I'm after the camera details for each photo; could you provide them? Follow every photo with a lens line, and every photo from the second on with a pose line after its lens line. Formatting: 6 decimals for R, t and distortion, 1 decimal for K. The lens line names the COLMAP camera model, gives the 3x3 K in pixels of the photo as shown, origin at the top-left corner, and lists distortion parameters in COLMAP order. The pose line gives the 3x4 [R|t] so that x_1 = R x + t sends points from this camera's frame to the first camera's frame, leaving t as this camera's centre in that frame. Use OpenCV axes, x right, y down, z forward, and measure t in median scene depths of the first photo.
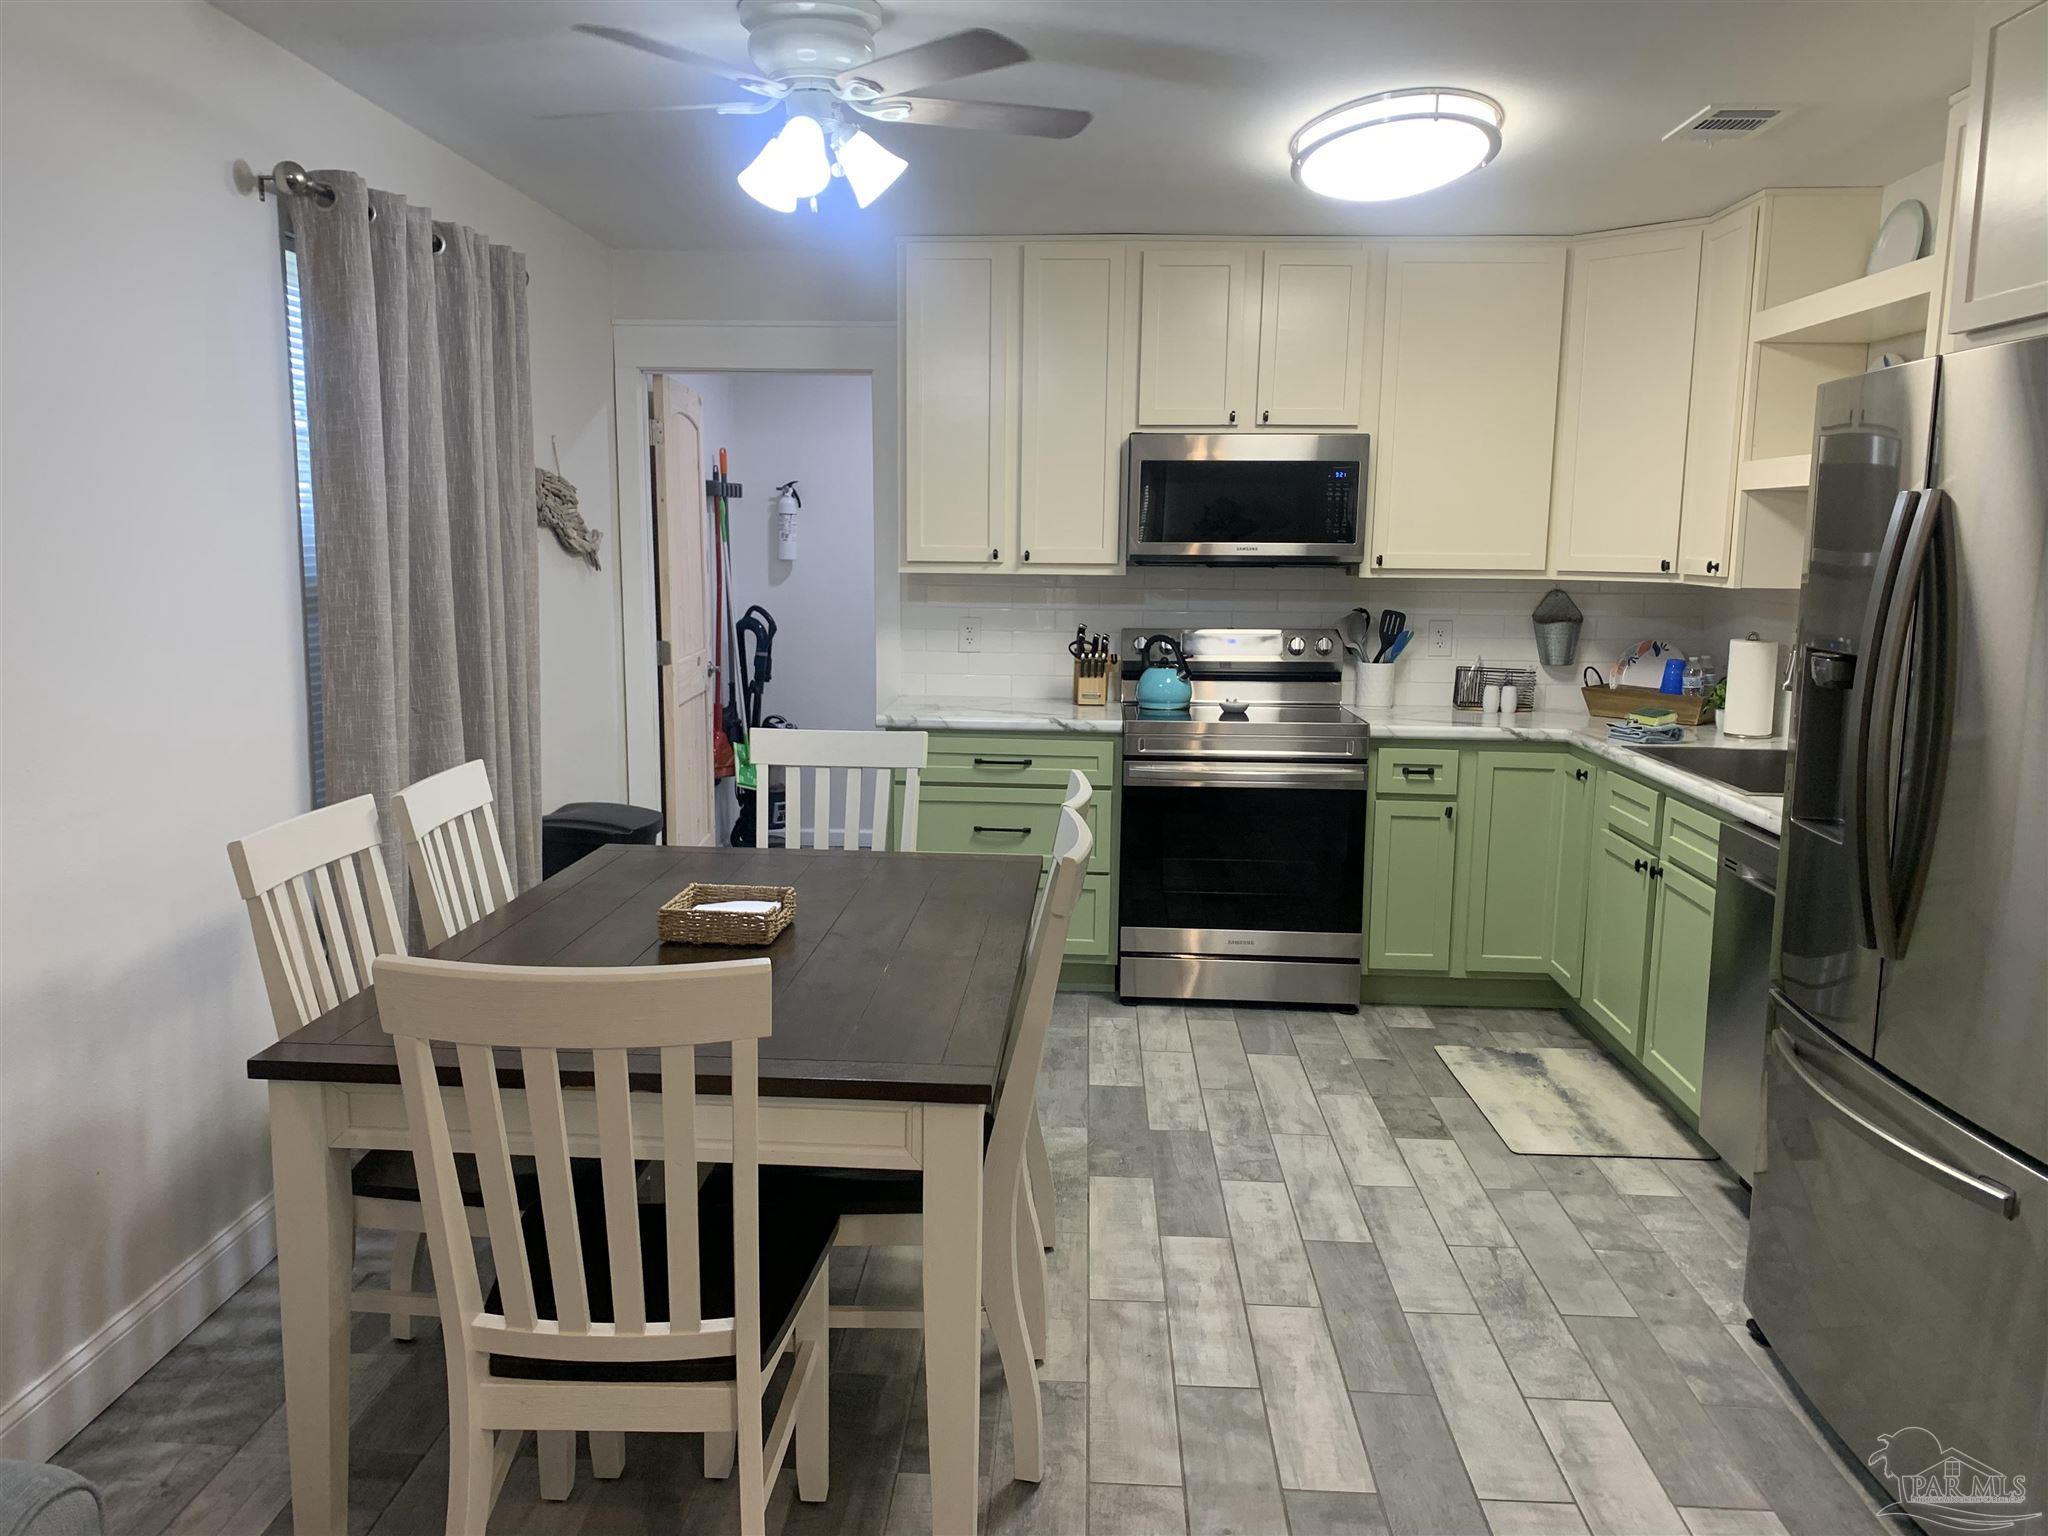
lens RADIAL K [[1569.7, 0, 1013.5], [0, 1569.7, 774.7], [0, 0, 1]] dist [0.048252, -0.080654]
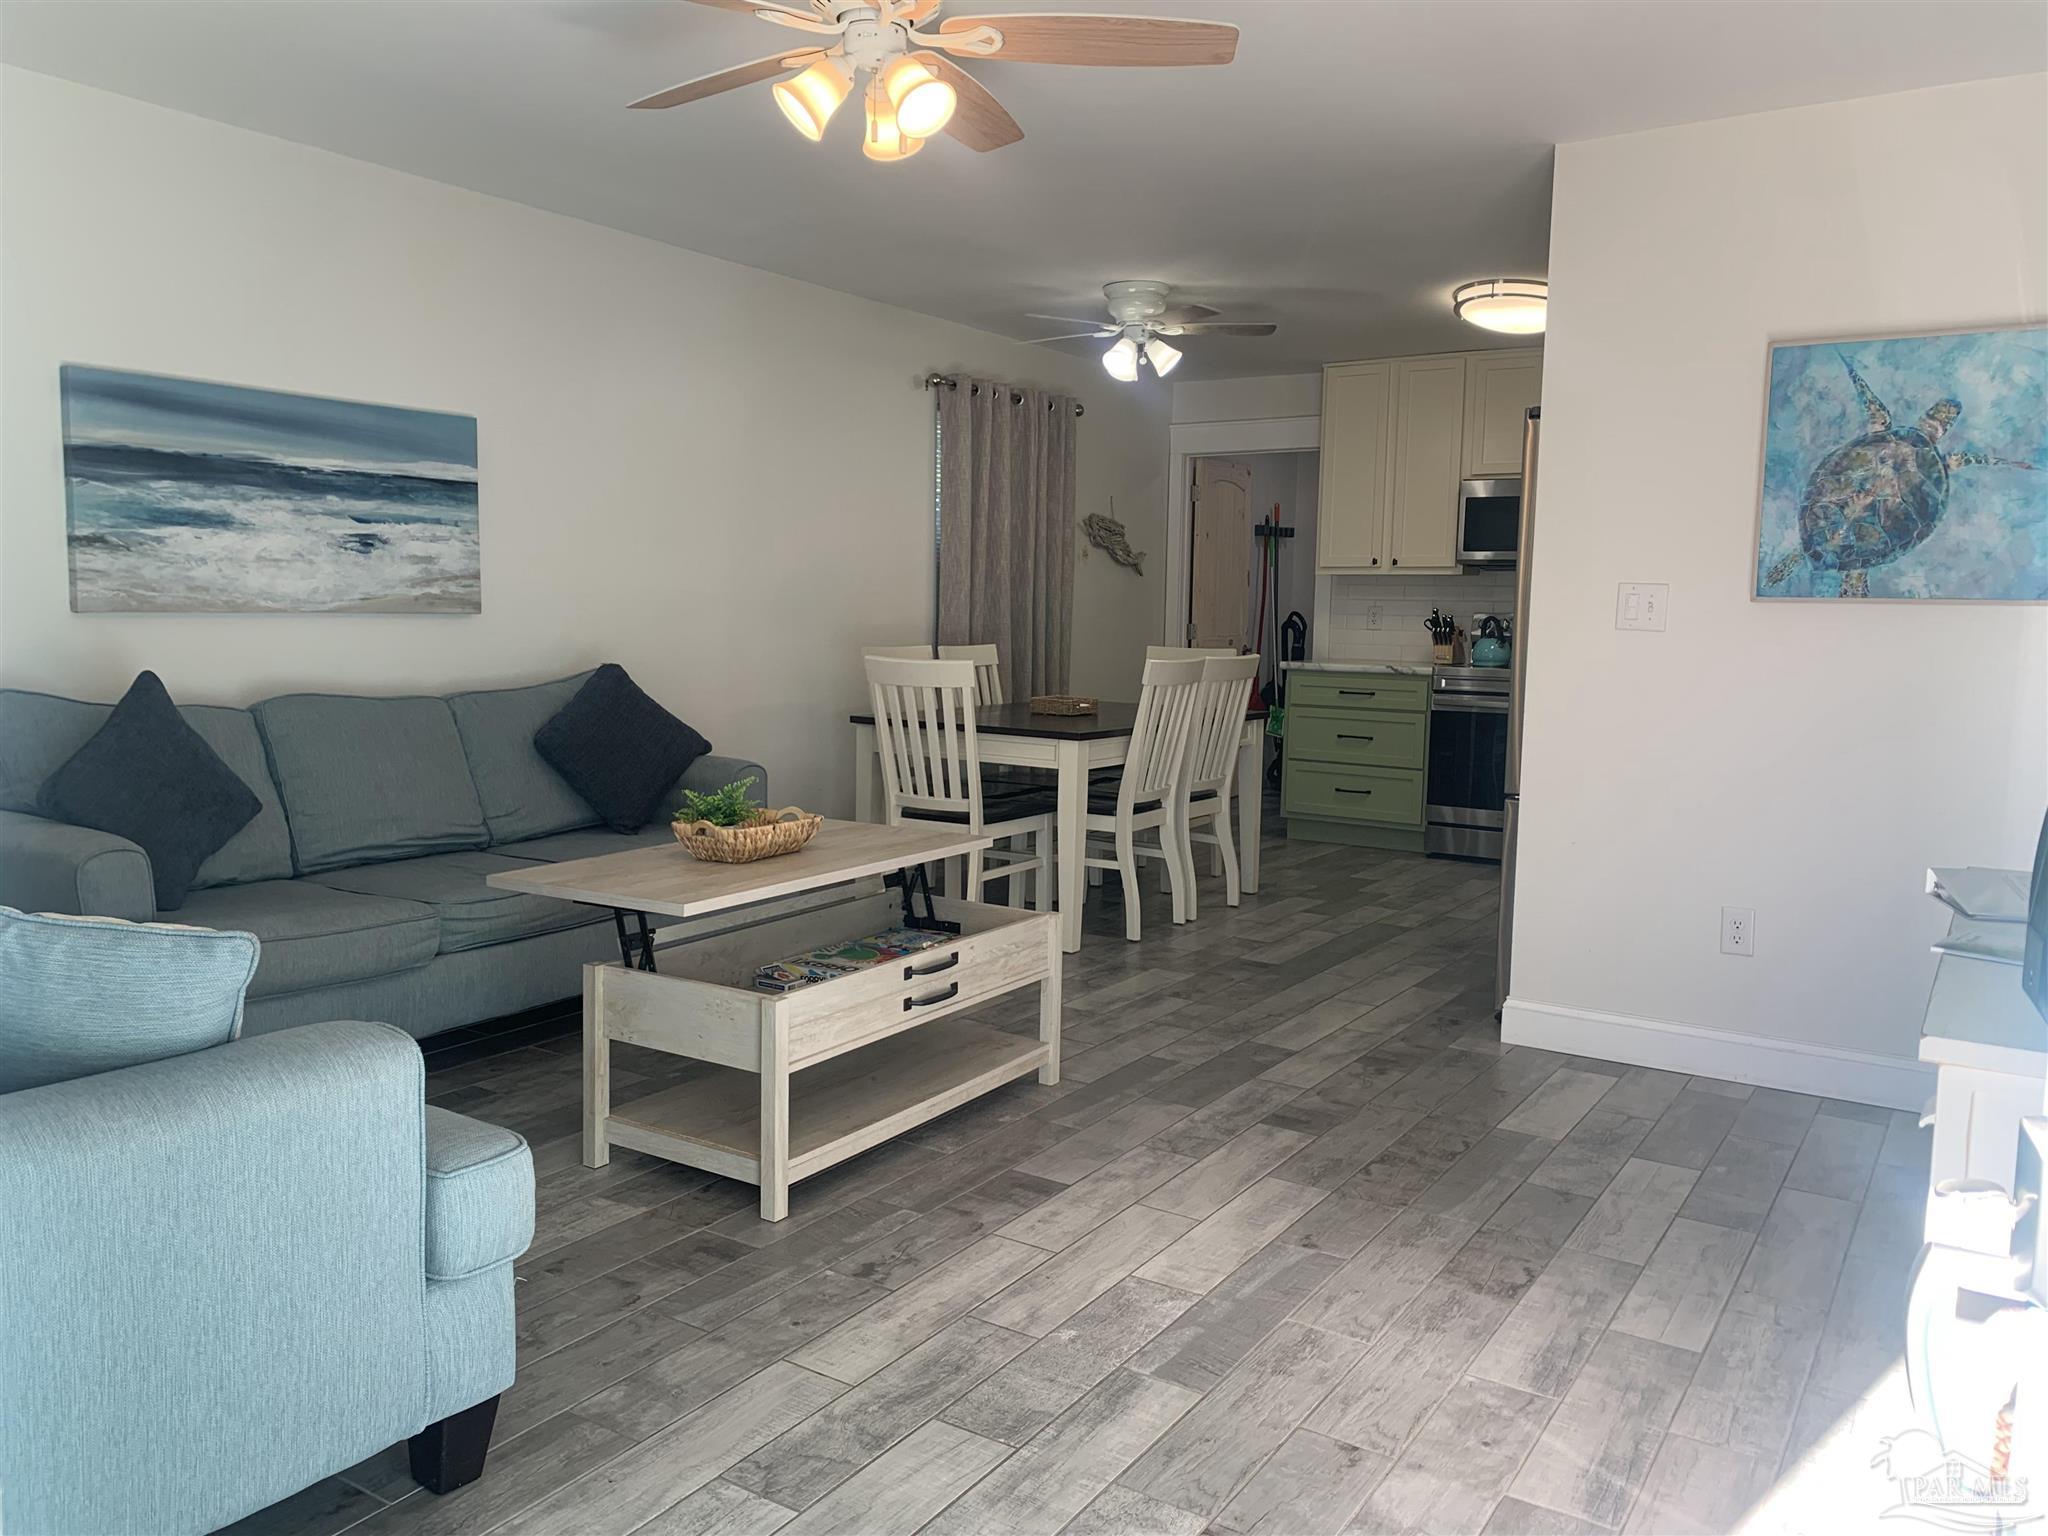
lens RADIAL K [[1597.5, 0, 1013.6], [0, 1597.5, 765.9], [0, 0, 1]] dist [0.014476, -0.000566]
pose [[0.866237, 0.048276, -0.497295, 0.490889], [-0.075007, 0.996606, -0.033908, 0.143531], [0.493971, 0.066673, 0.866919, -0.536492]]
